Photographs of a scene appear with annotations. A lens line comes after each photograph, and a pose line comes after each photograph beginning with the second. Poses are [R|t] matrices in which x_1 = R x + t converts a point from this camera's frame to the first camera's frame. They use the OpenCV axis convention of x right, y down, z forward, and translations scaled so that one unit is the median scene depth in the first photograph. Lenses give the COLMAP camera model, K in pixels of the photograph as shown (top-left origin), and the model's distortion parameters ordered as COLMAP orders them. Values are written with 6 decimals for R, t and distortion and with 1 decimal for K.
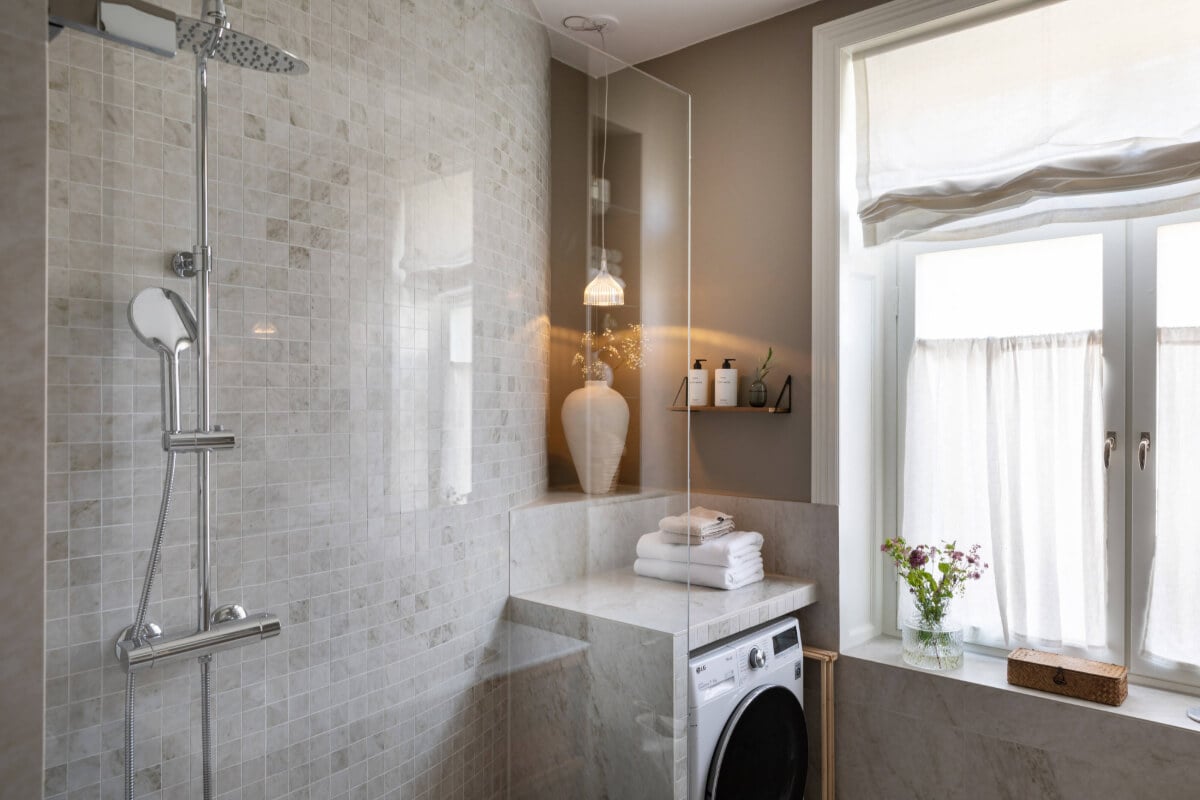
lens RADIAL K [[817.2, 0, 603.1], [0, 817.2, 415.7], [0, 0, 1]] dist [-0.001876, -0.001341]
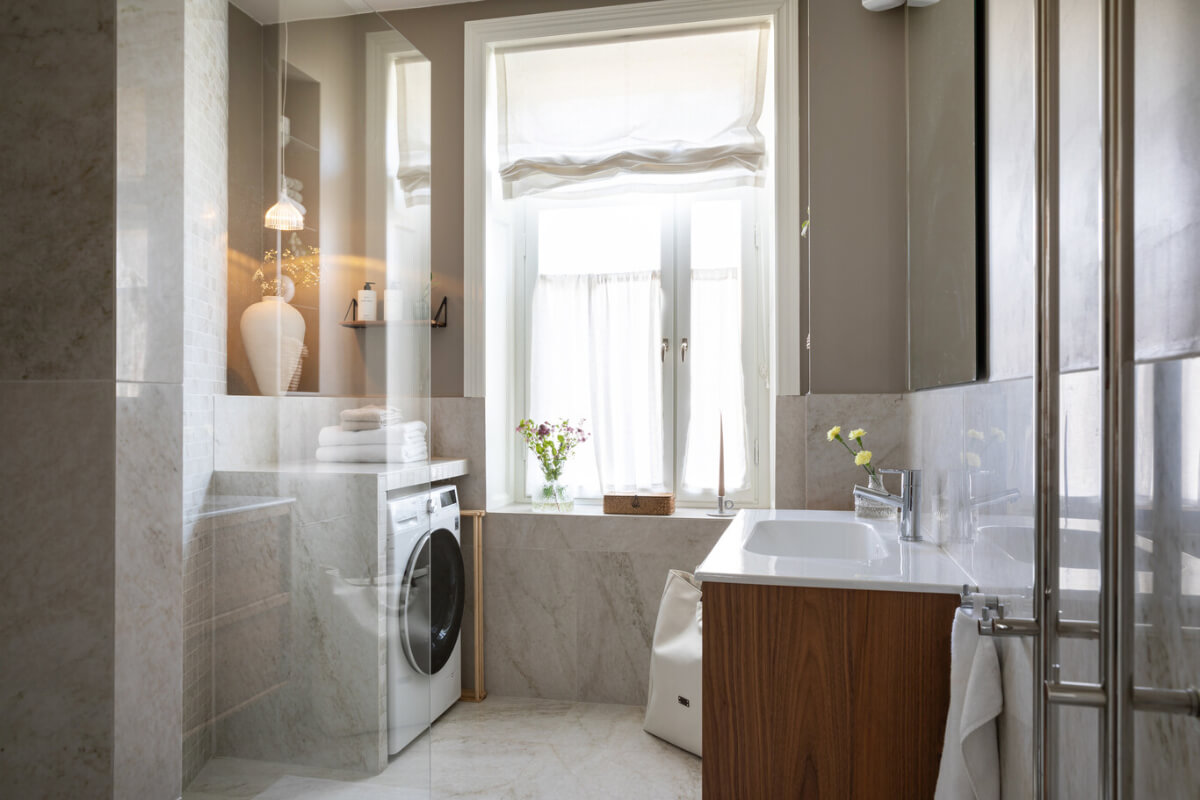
lens RADIAL K [[824.4, 0, 590.7], [0, 824.4, 401.8], [0, 0, 1]] dist [-0.001828, -0.003093]
pose [[0.892361, -0.004107, 0.451304, -0.156714], [0.001573, 0.999981, 0.005990, 0.114021], [-0.451320, -0.004635, 0.892350, -0.246867]]
